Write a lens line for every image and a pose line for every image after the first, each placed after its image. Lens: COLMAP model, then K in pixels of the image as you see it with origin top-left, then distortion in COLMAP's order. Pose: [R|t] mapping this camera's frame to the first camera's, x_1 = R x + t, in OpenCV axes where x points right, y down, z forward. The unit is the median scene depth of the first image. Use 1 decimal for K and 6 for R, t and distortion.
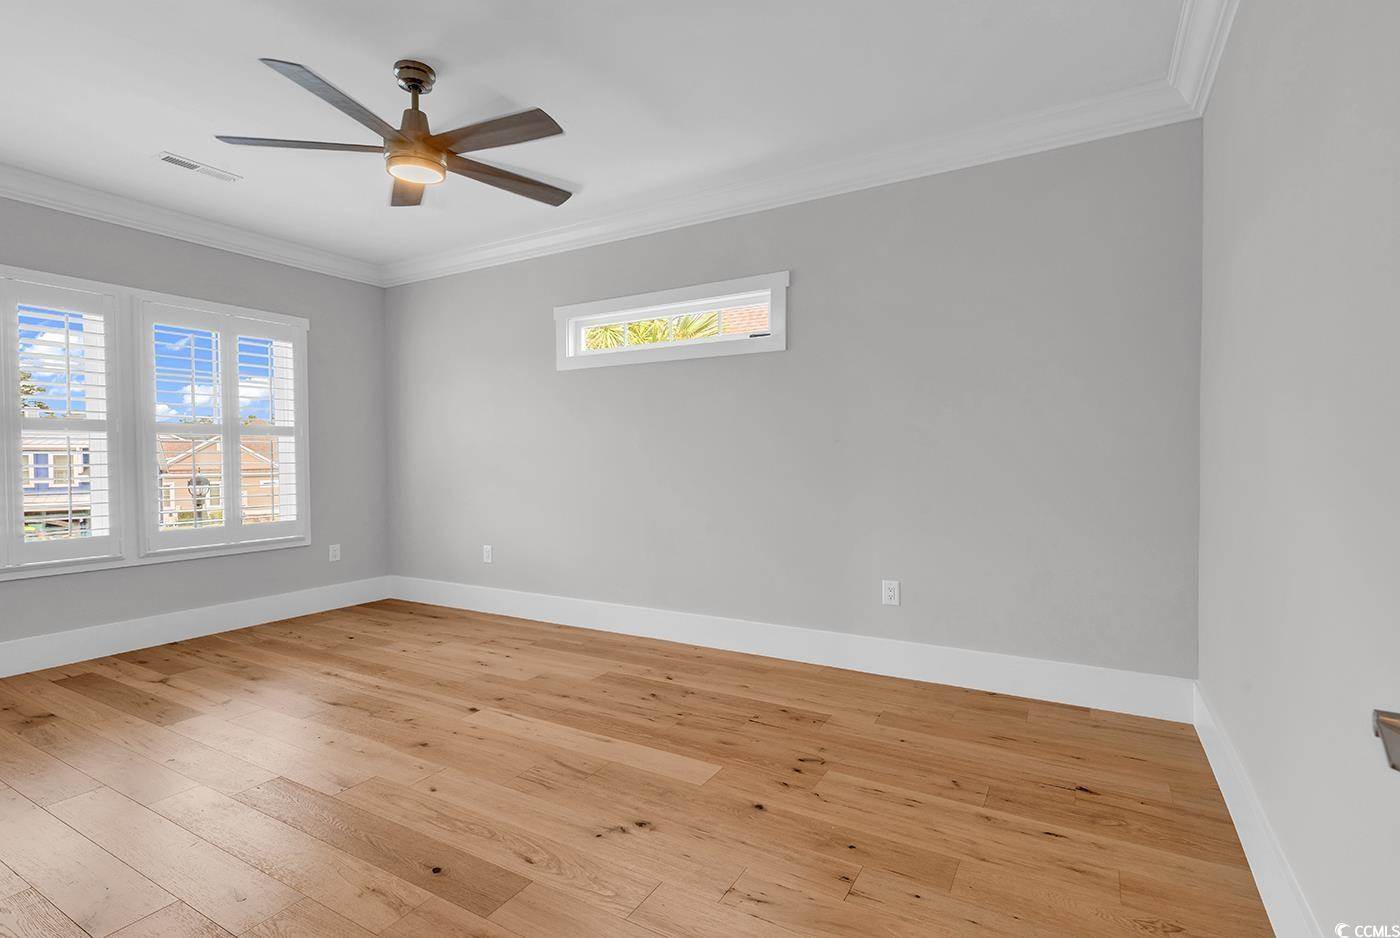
lens RADIAL K [[634.3, 0, 705.2], [0, 634.3, 469.0], [0, 0, 1]] dist [0.008426, 0.000246]
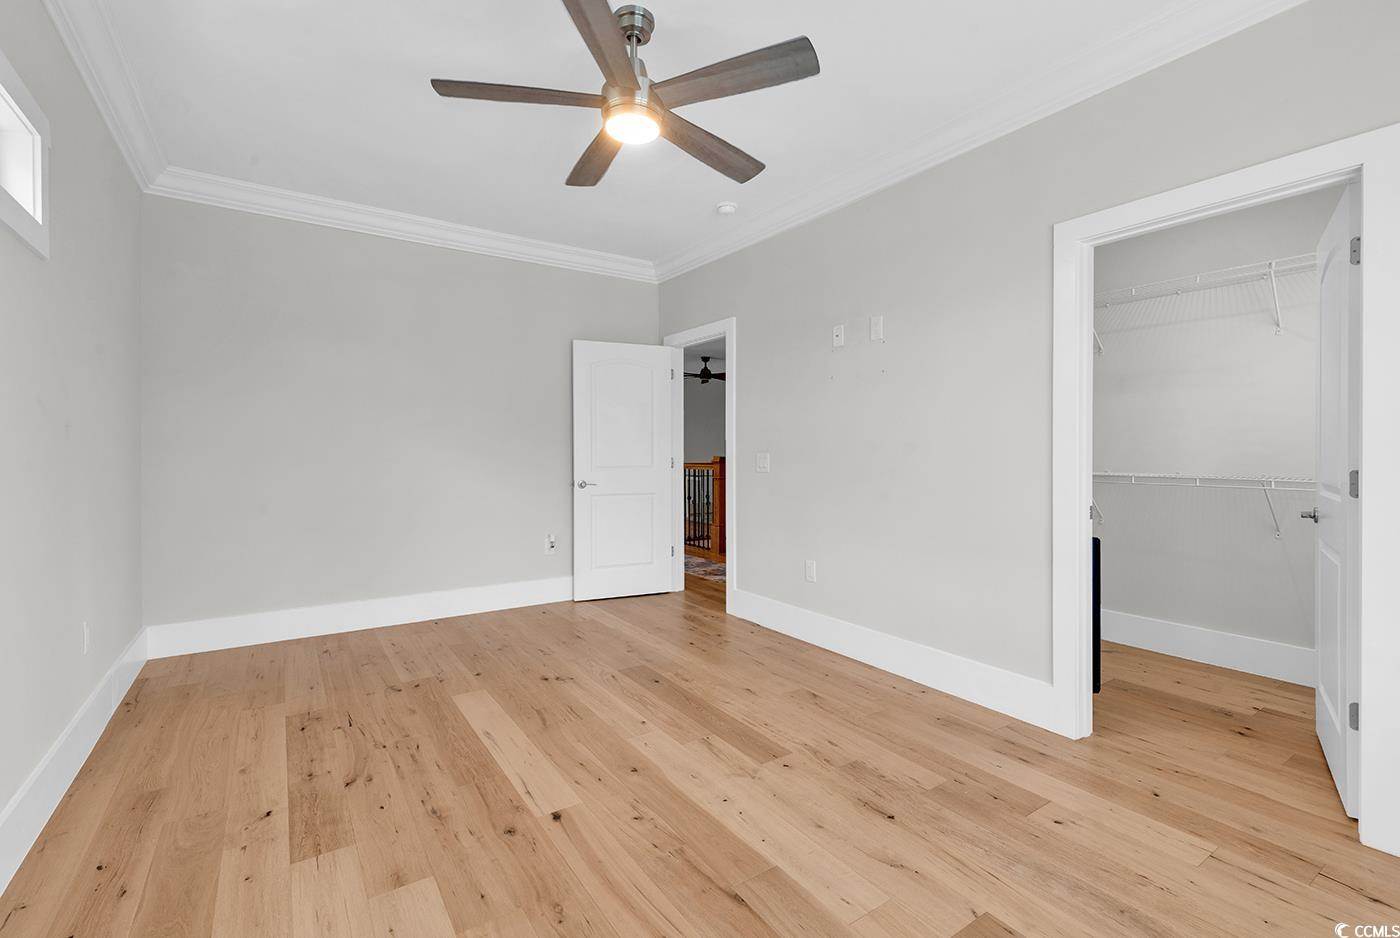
lens RADIAL K [[634.3, 0, 705.2], [0, 634.3, 469.0], [0, 0, 1]] dist [0.008426, 0.000246]
pose [[-0.890074, -0.008668, 0.455734, -0.904503], [0.012199, 0.999008, 0.042827, -0.045149], [-0.455653, 0.043679, -0.889085, 1.667624]]
